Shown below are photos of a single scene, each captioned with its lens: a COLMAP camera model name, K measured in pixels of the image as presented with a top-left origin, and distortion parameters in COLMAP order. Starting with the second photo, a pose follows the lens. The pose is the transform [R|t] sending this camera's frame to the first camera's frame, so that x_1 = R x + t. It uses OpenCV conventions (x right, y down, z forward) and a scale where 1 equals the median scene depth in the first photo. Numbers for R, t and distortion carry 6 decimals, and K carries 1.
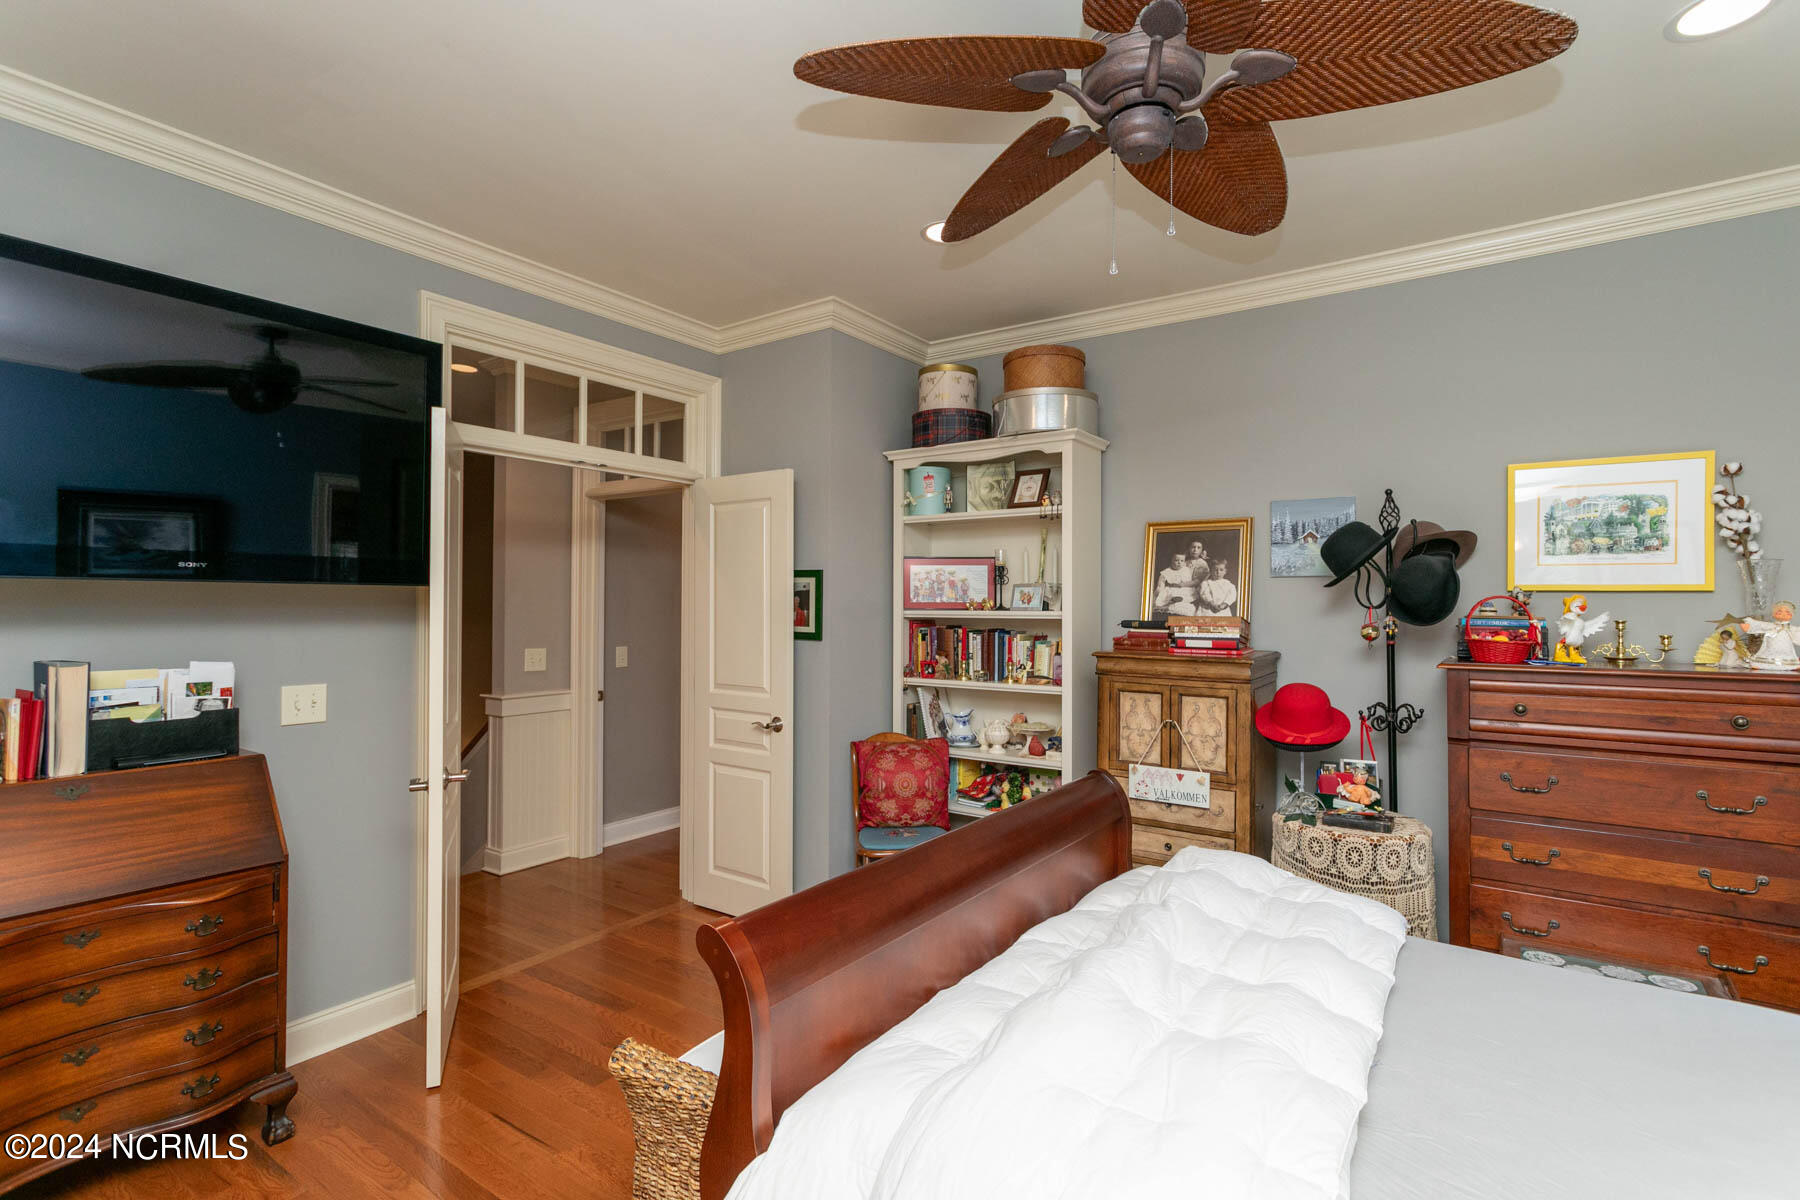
lens RADIAL K [[849.0, 0, 903.9], [0, 849.0, 597.5], [0, 0, 1]] dist [0.001937, 0.001519]
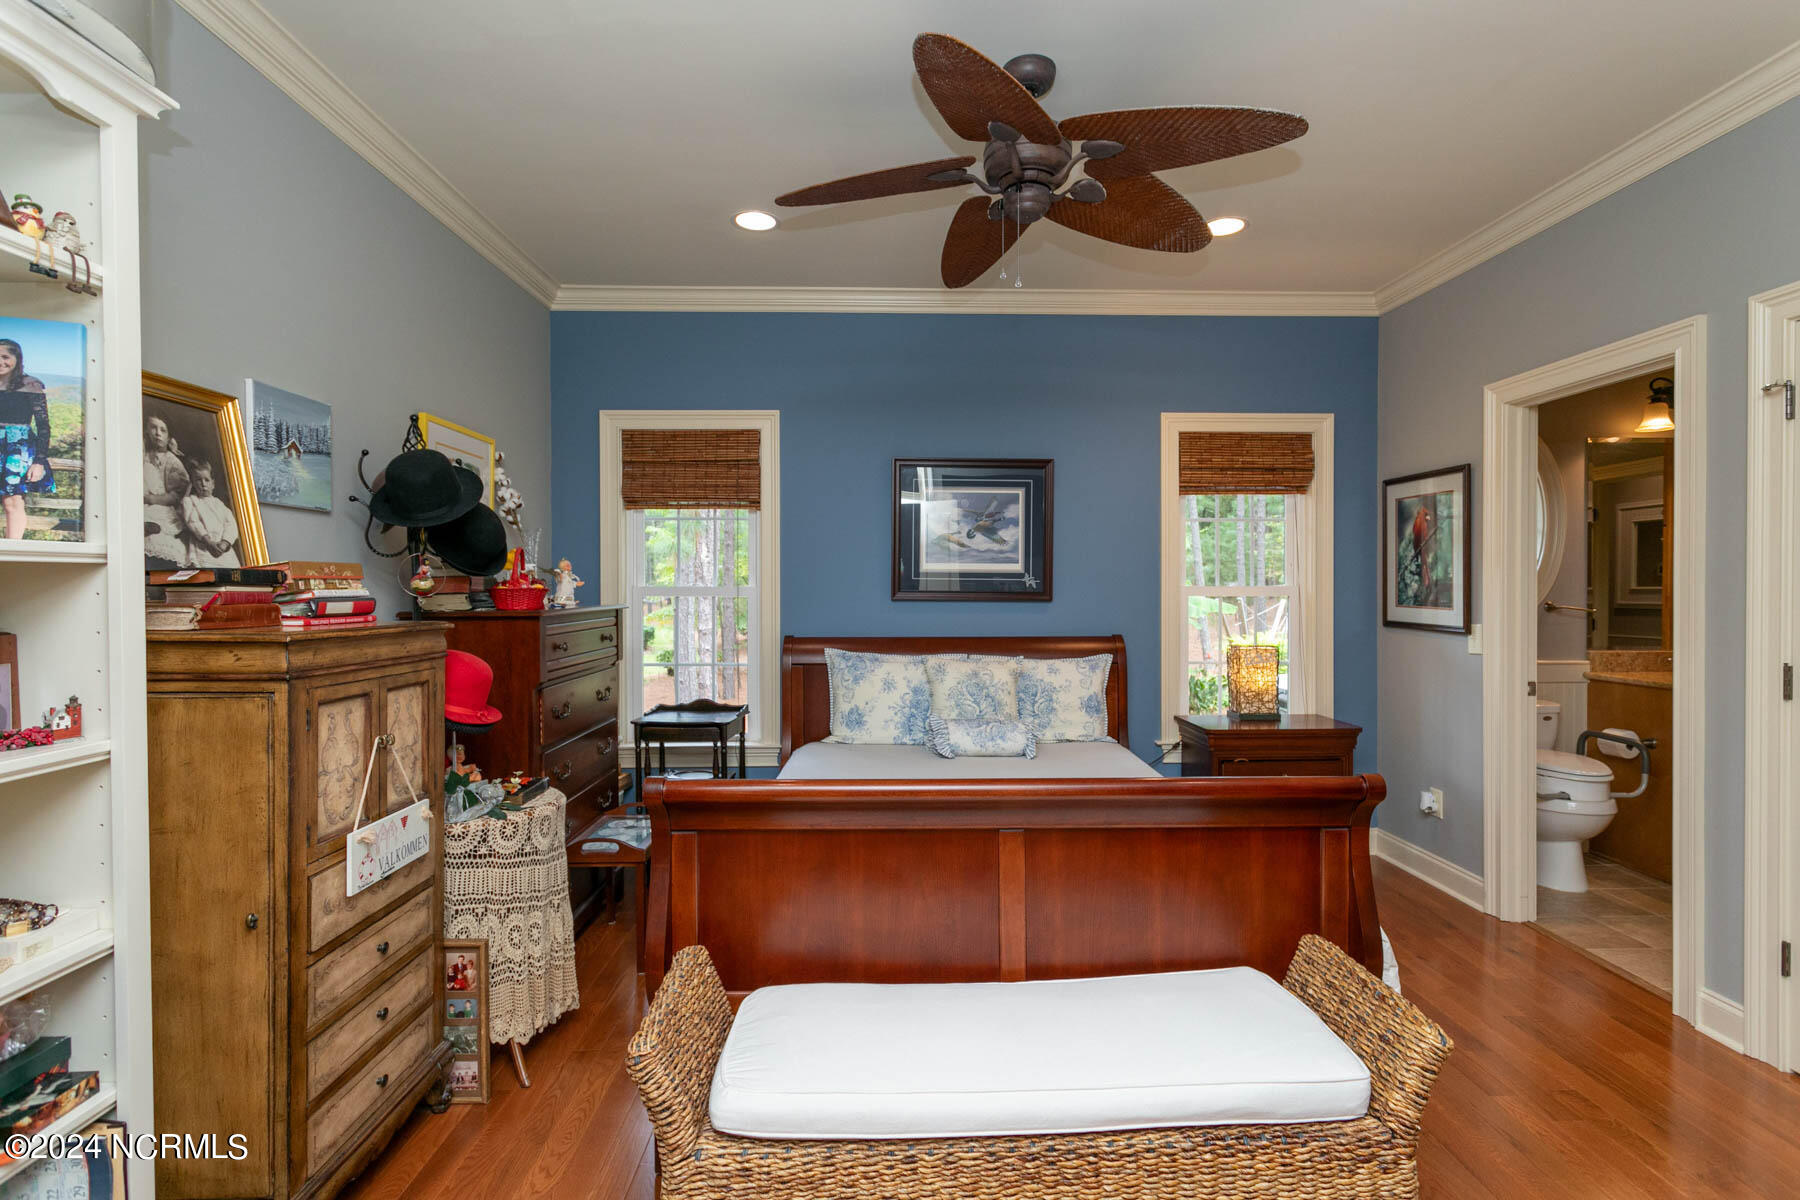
lens RADIAL K [[849.0, 0, 903.9], [0, 849.0, 597.5], [0, 0, 1]] dist [0.001937, 0.001519]
pose [[-0.585479, -0.011296, 0.810609, -0.363992], [-0.003237, 0.999928, 0.011596, 0.038515], [-0.810681, 0.004166, -0.585473, 1.013875]]
